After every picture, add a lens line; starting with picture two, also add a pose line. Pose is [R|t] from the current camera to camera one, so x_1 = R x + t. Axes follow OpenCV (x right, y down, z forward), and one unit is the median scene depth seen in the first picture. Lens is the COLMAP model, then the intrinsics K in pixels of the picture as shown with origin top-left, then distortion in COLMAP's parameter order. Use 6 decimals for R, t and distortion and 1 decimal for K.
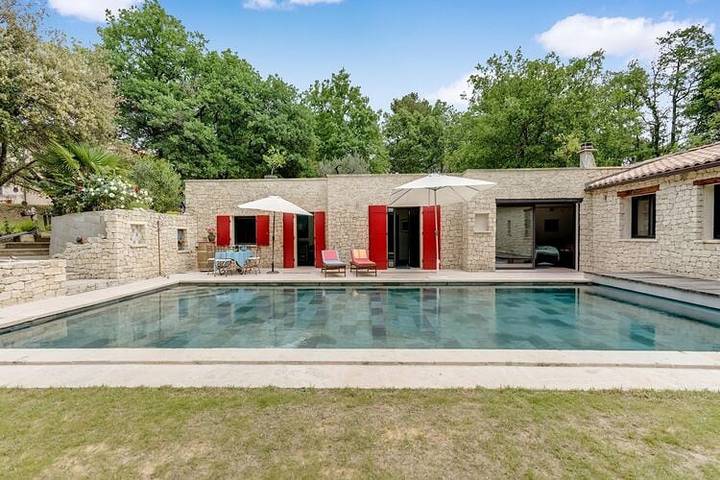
lens RADIAL K [[316.5, 0, 360.0], [0, 316.5, 240.0], [0, 0, 1]] dist [0.001941, 0.000447]
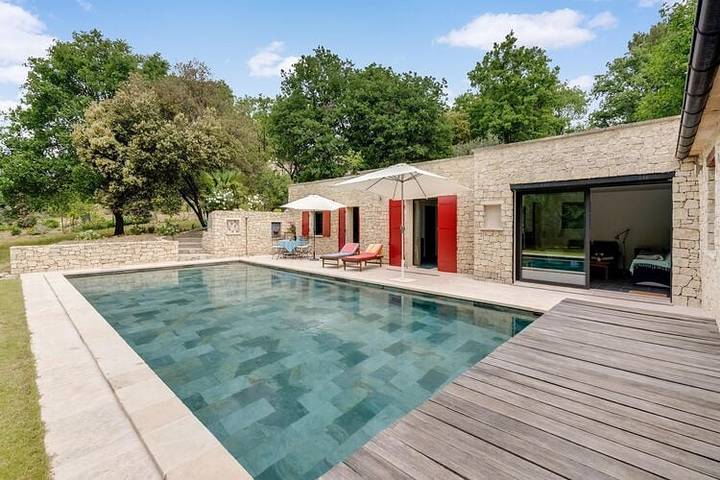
lens RADIAL K [[327.6, 0, 361.1], [0, 327.6, 222.5], [0, 0, 1]] dist [0.001896, 0.000279]
pose [[0.739640, 0.007174, -0.672964, 0.660476], [-0.018569, 0.999780, -0.009751, -0.026945], [0.672746, 0.019708, 0.739611, 0.208612]]
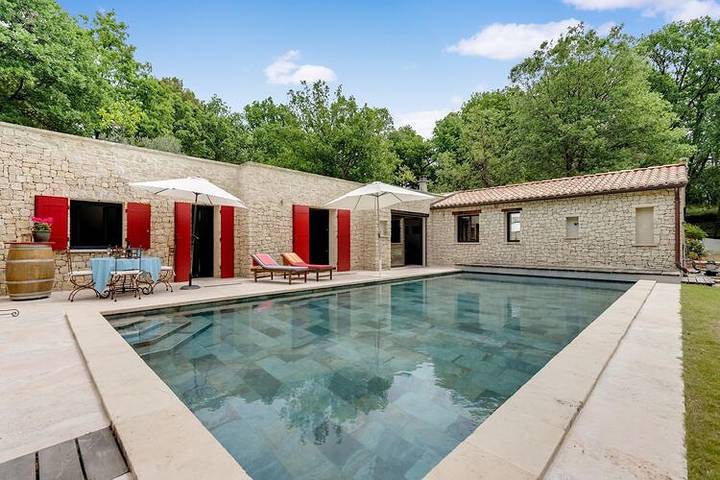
lens RADIAL K [[313.3, 0, 360.0], [0, 313.3, 240.0], [0, 0, 1]] dist [0.011001, 0.000386]
pose [[0.683446, 0.016430, 0.729816, -0.512382], [0.006608, 0.999566, -0.028691, 0.020391], [-0.729971, 0.024431, 0.683041, 0.259271]]
